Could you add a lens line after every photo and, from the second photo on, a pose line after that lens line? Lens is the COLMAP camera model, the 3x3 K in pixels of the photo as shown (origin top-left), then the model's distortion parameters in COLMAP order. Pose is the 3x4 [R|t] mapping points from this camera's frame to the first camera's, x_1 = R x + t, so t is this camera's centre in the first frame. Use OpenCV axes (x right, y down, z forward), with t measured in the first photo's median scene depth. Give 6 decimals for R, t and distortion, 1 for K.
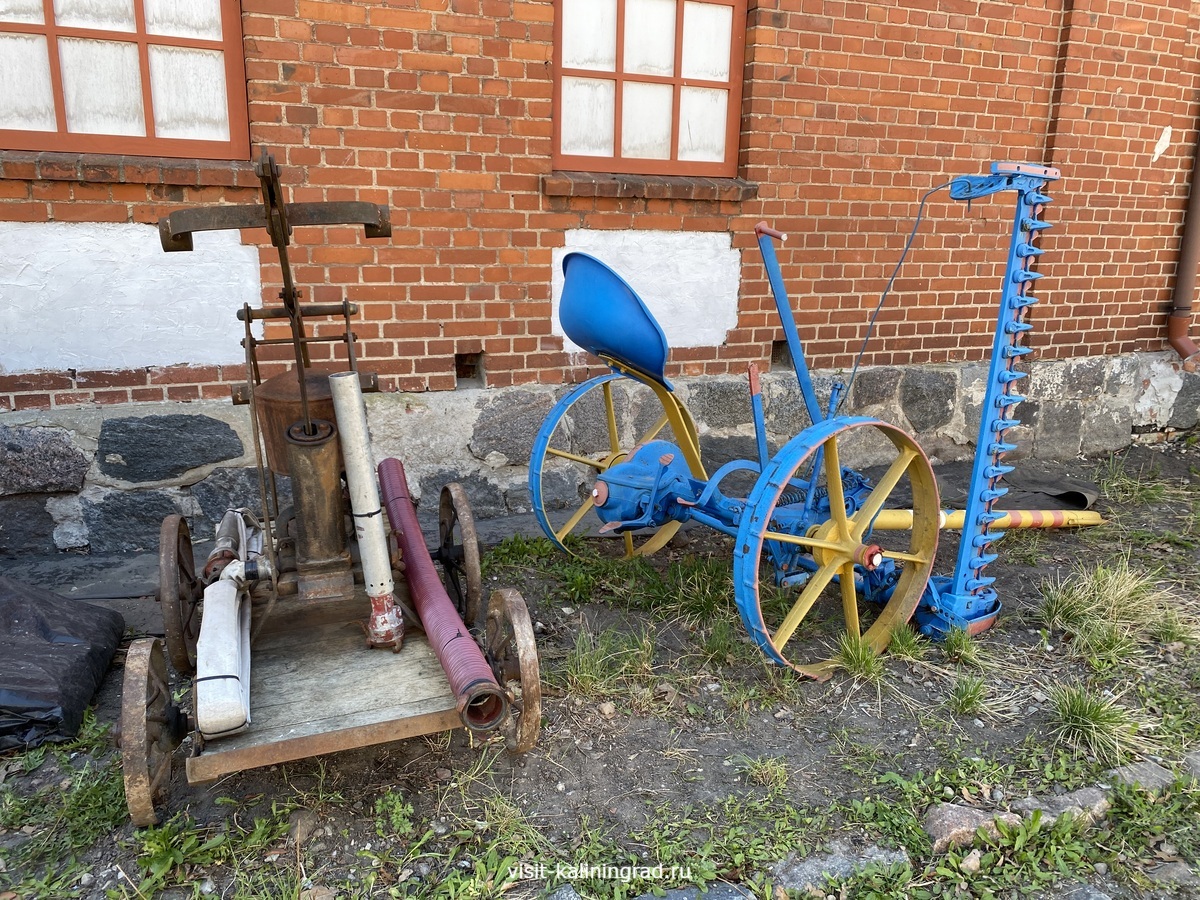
lens RADIAL K [[914.3, 0, 600.0], [0, 914.3, 450.0], [0, 0, 1]] dist [0.014613, -0.003648]
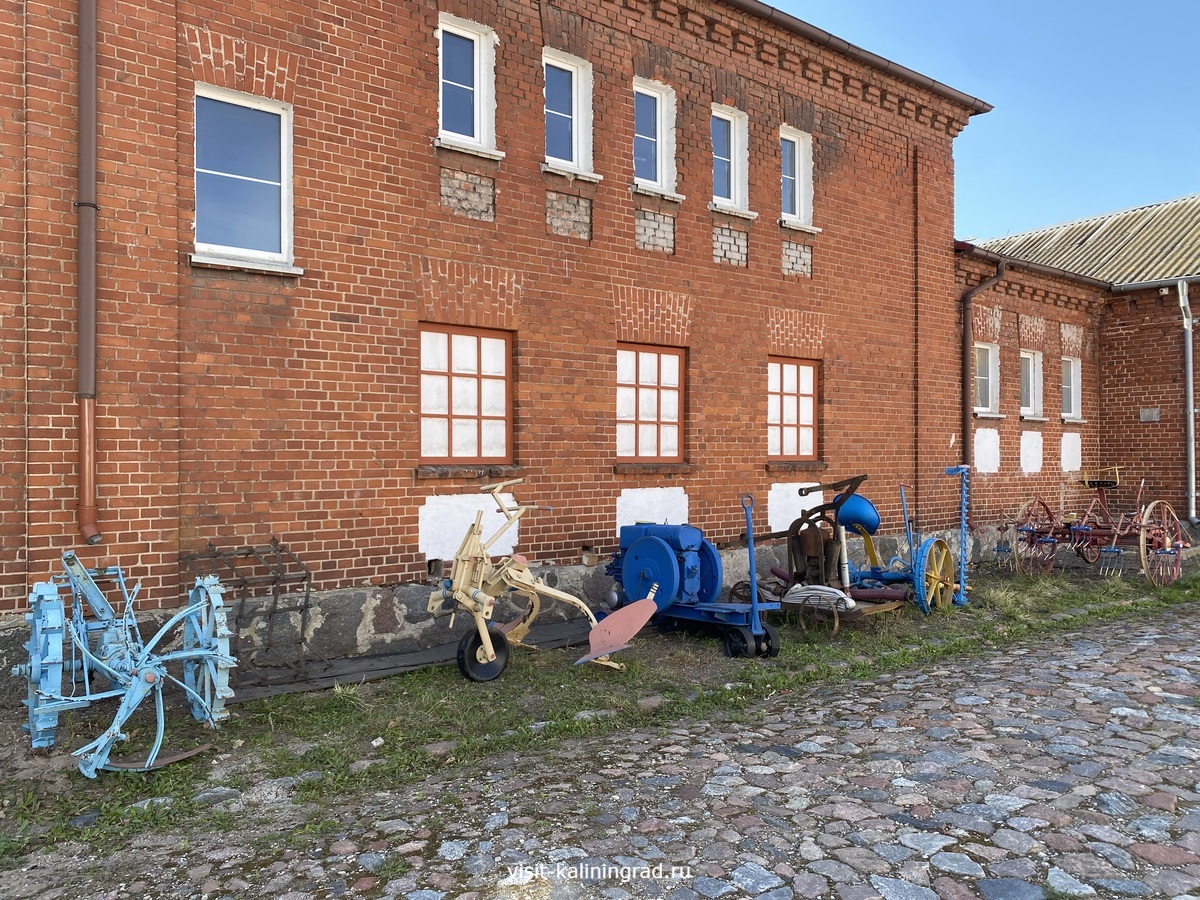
lens RADIAL K [[914.3, 0, 599.6], [0, 914.3, 452.3], [0, 0, 1]] dist [0.014613, -0.003648]
pose [[0.962575, -0.017279, 0.270463, -0.967865], [0.082117, 0.969648, -0.230305, 0.177897], [-0.258274, 0.243895, 0.934778, -1.032317]]
